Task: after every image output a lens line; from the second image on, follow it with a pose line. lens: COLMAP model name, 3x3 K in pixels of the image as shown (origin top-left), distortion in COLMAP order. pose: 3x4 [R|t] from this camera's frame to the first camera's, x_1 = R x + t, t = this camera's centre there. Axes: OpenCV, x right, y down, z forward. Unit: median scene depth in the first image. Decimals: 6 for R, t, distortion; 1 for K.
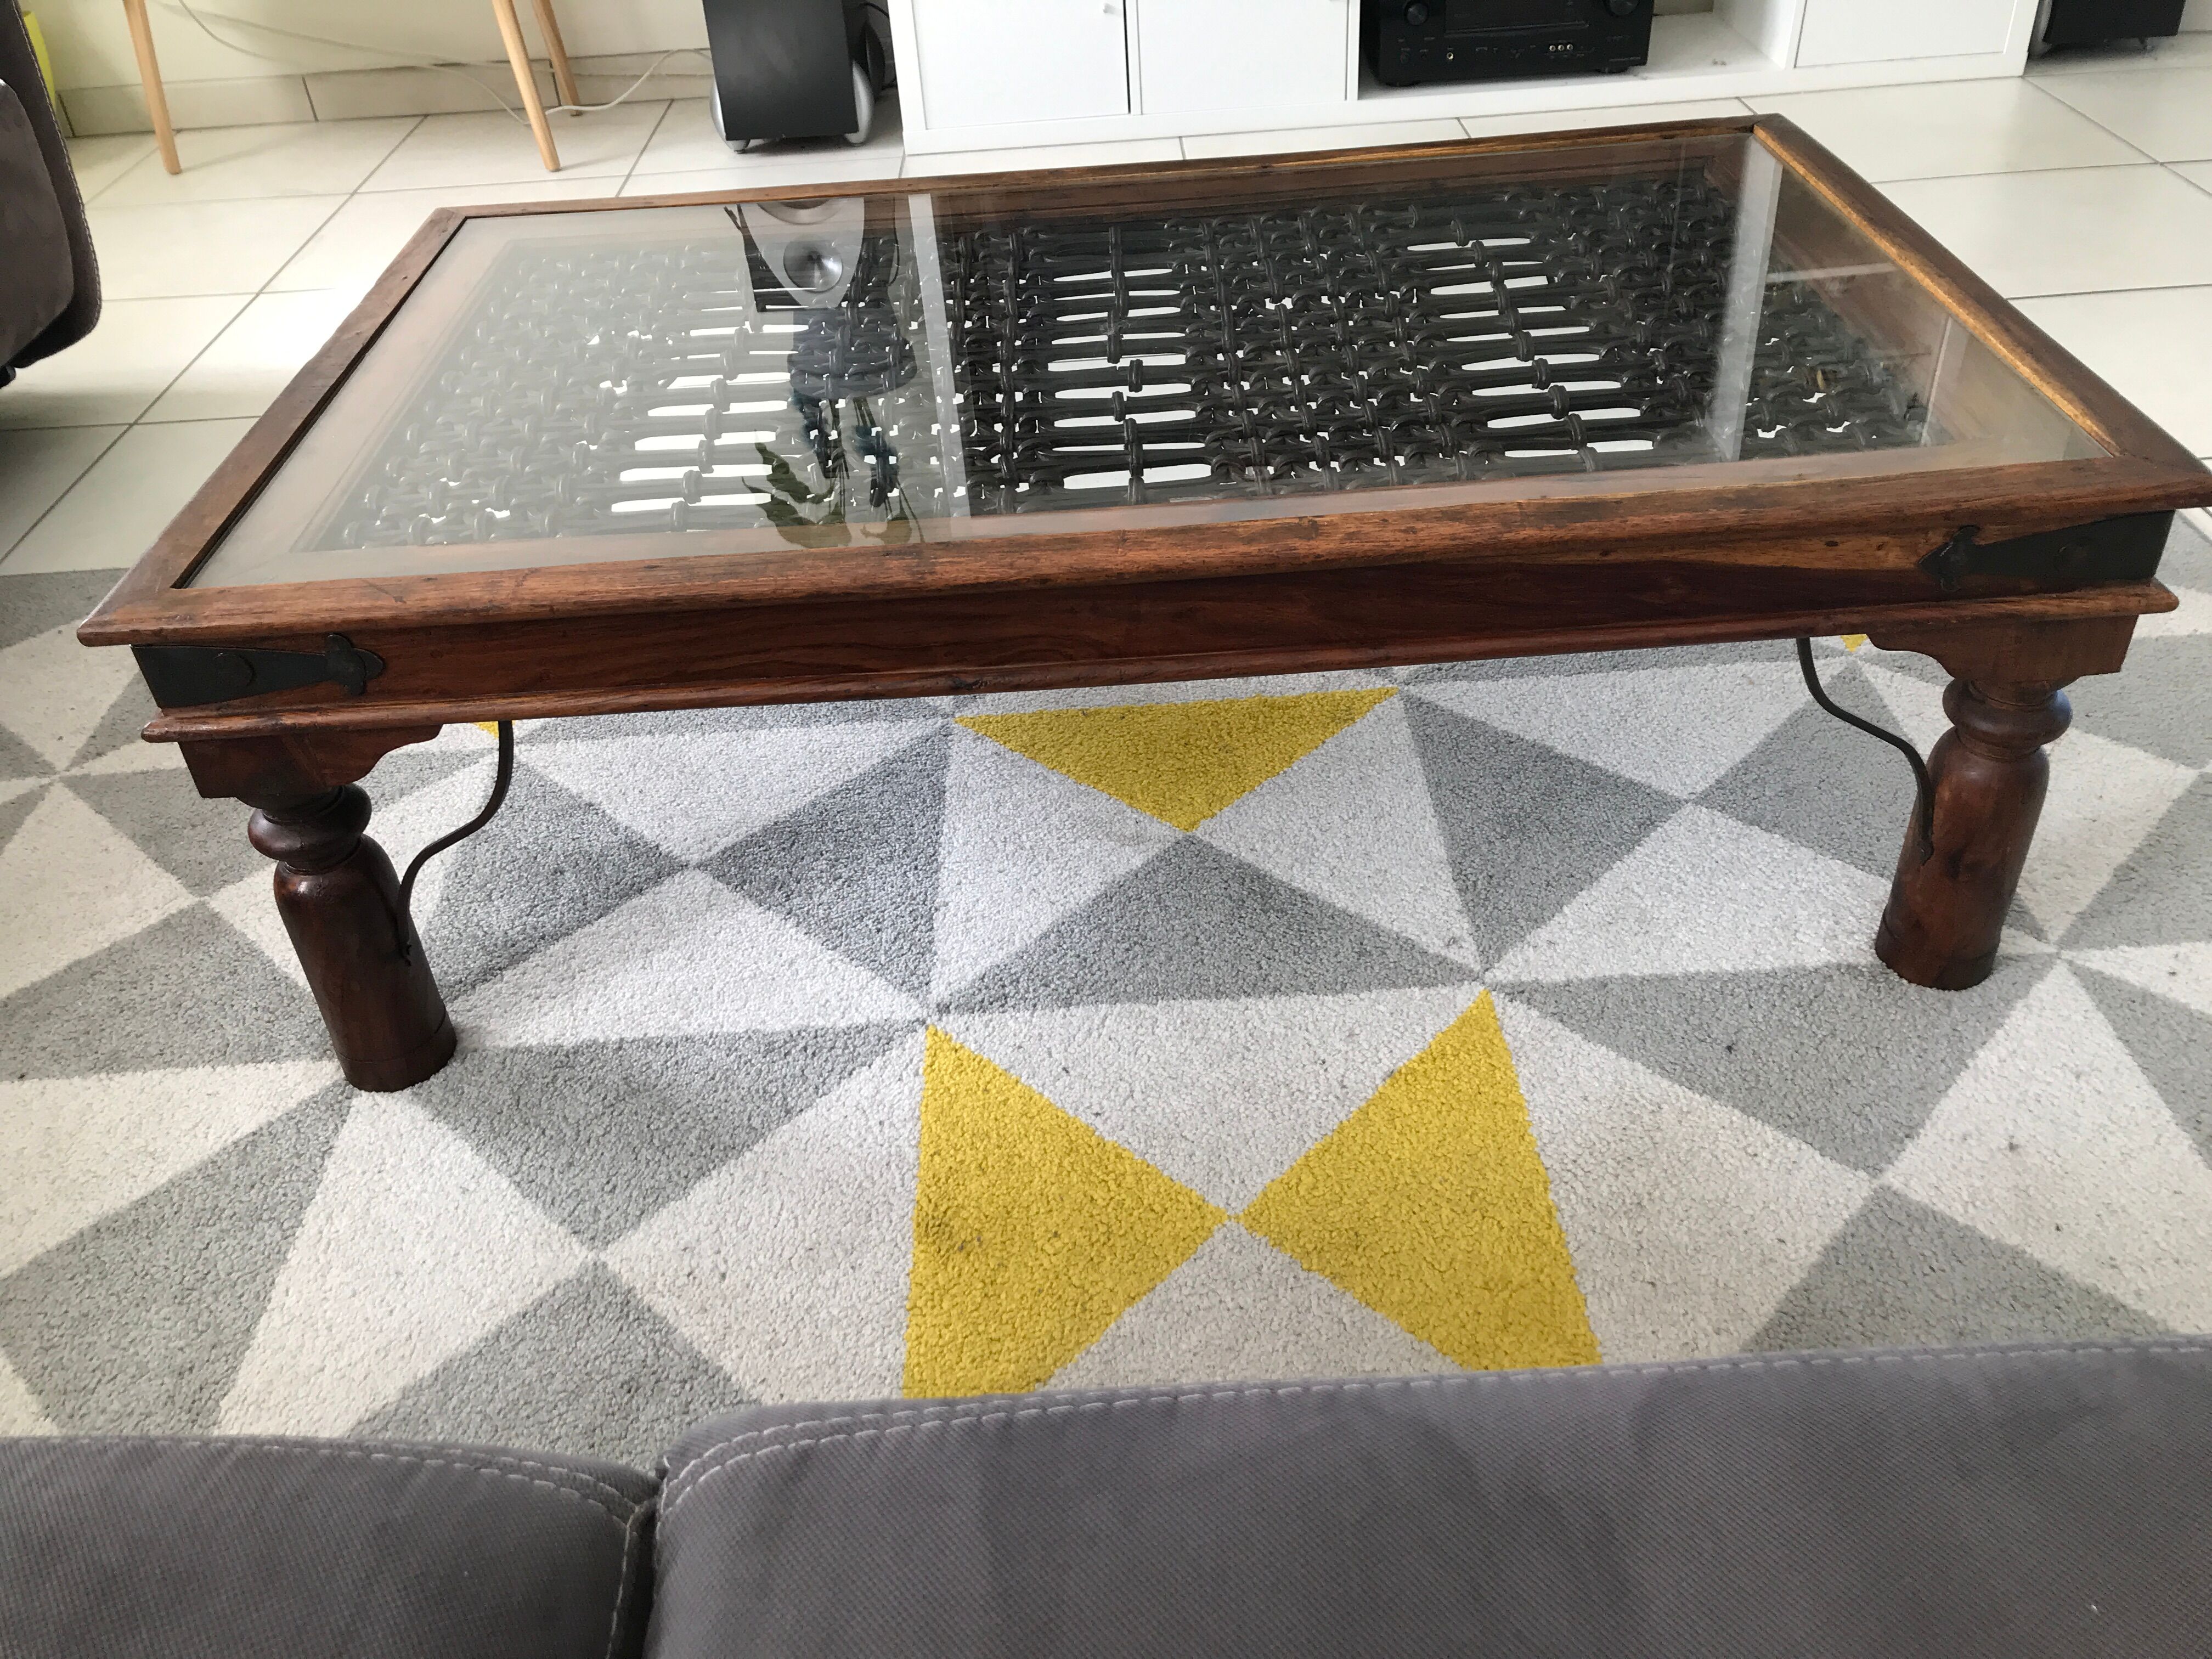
lens RADIAL K [[1827.9, 0, 1098.6], [0, 1827.9, 827.2], [0, 0, 1]] dist [0.010308, 0.008110]
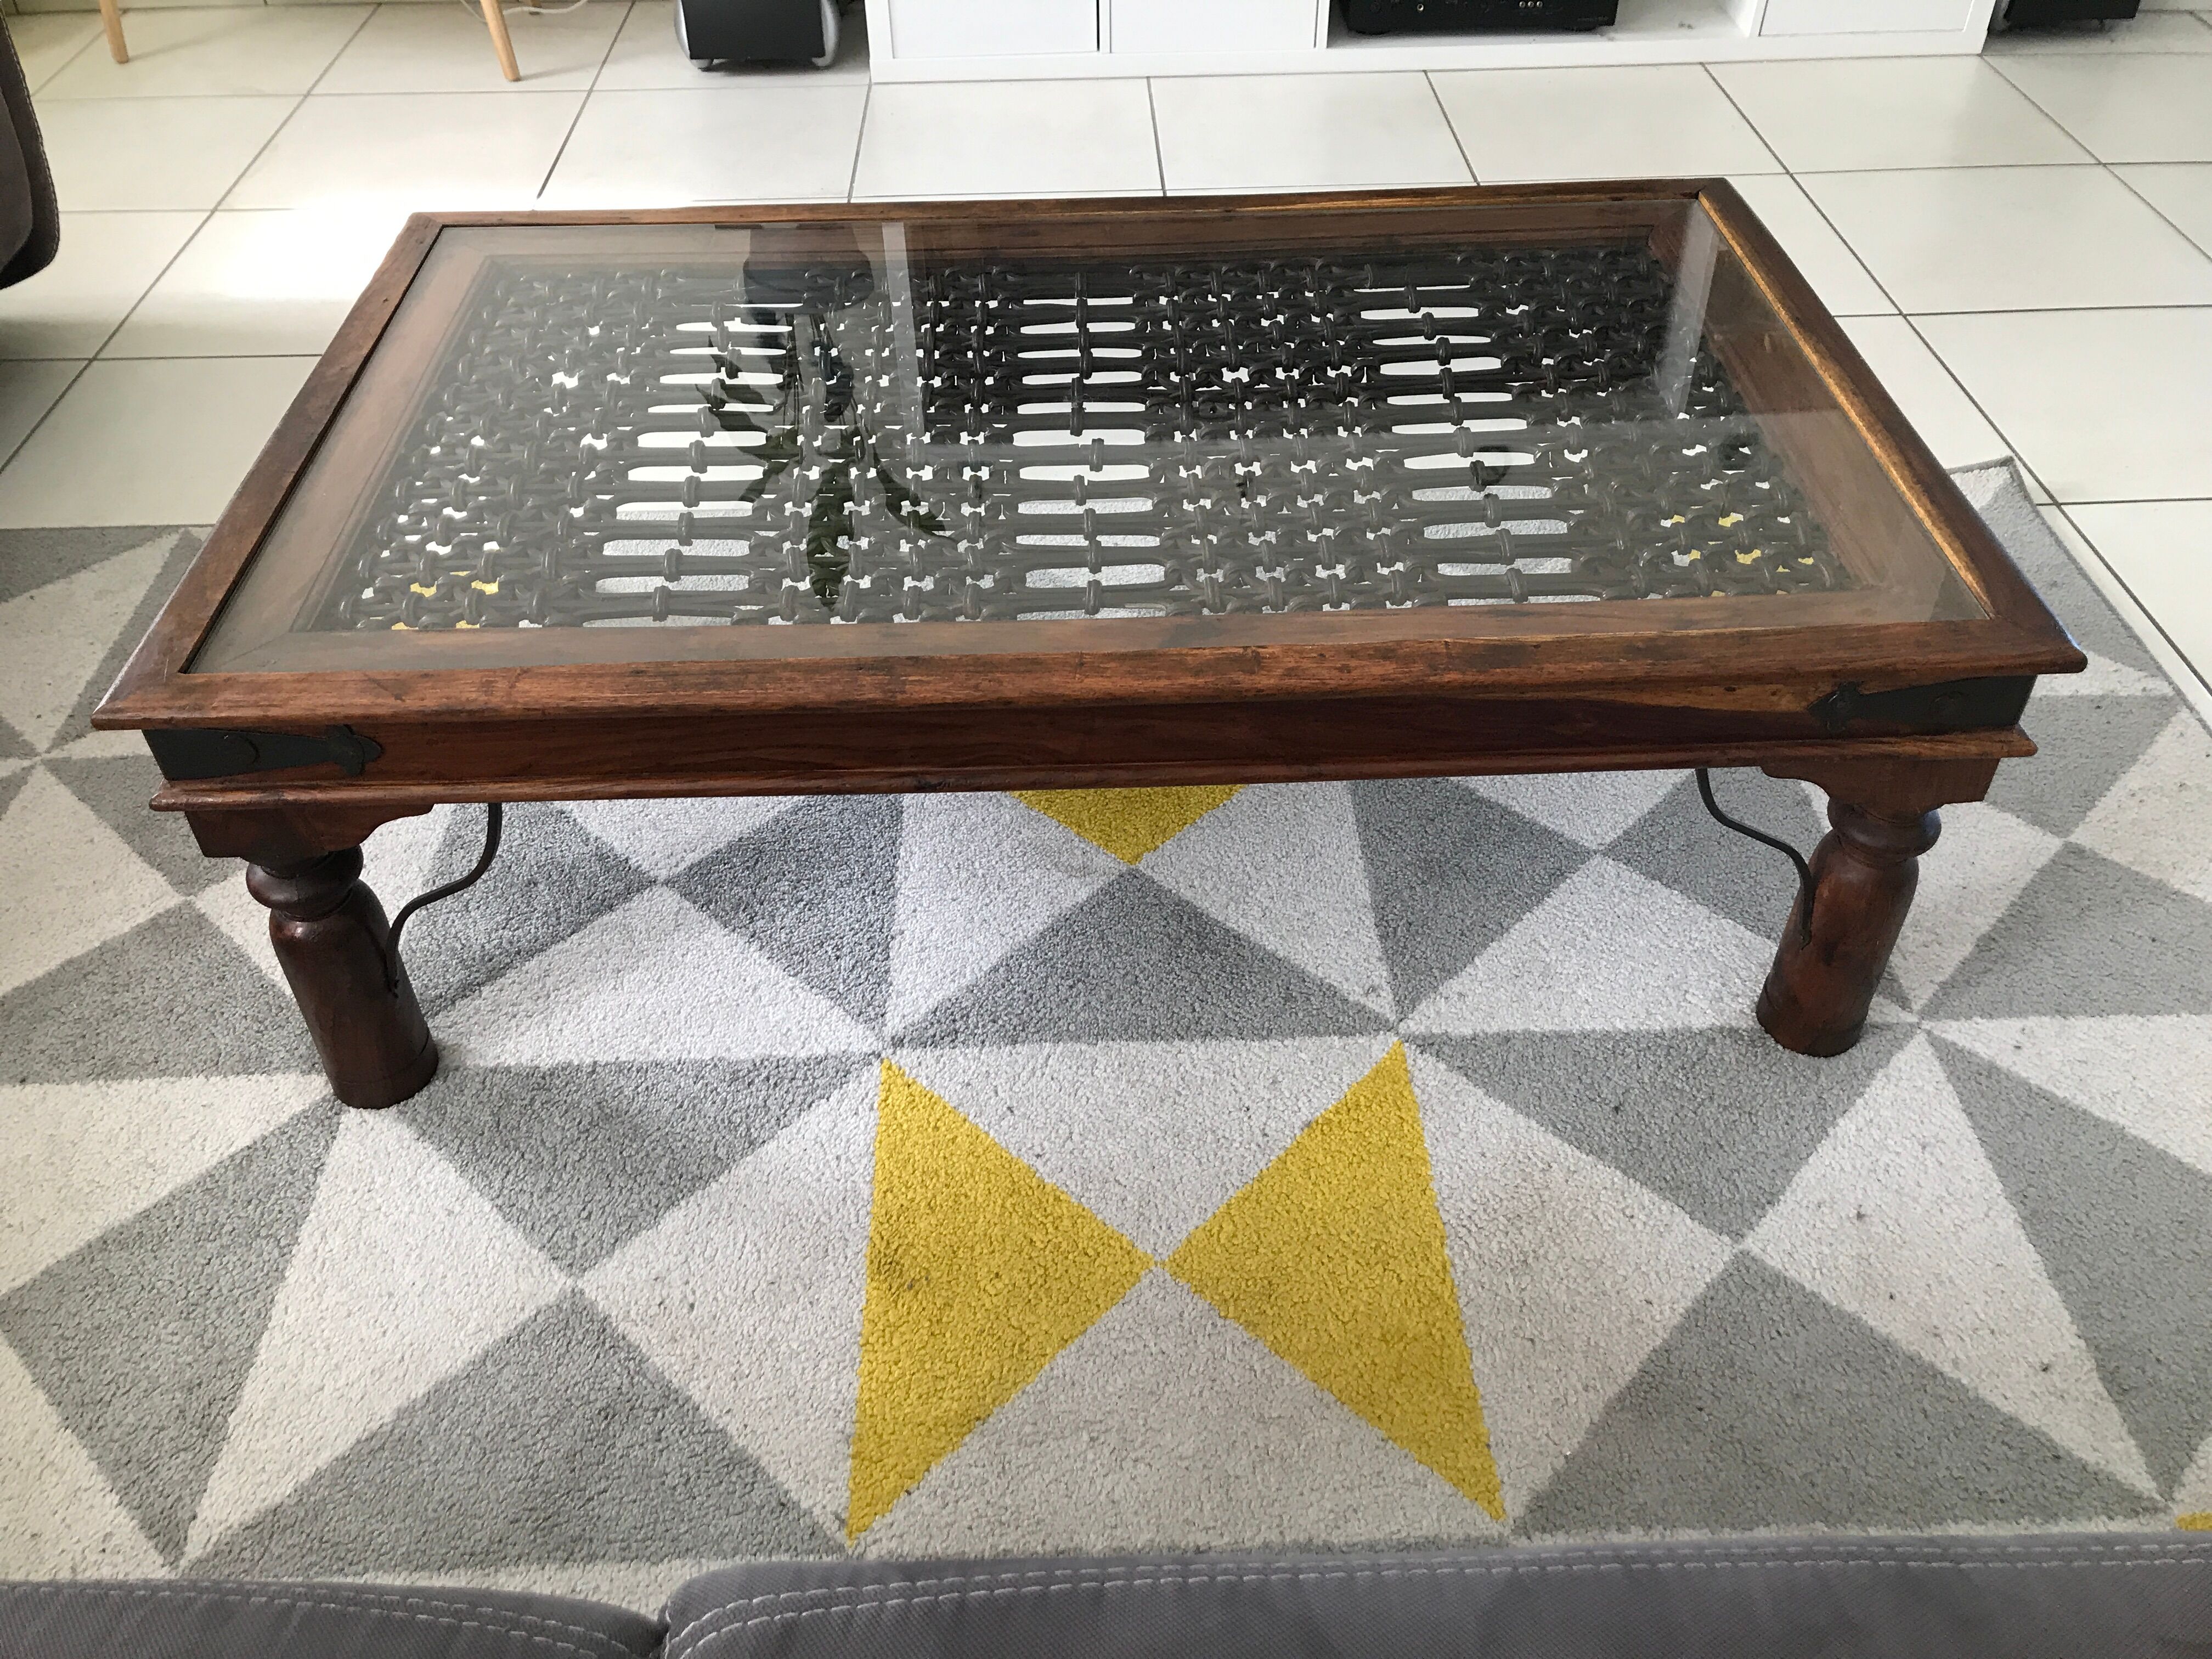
lens RADIAL K [[1827.9, 0, 1104.1], [0, 1827.9, 820.8], [0, 0, 1]] dist [0.010308, 0.008110]
pose [[0.998830, 0.031912, 0.036346, -0.007553], [-0.034793, 0.996057, 0.081603, -0.132029], [-0.033599, -0.082773, 0.996002, -0.068589]]
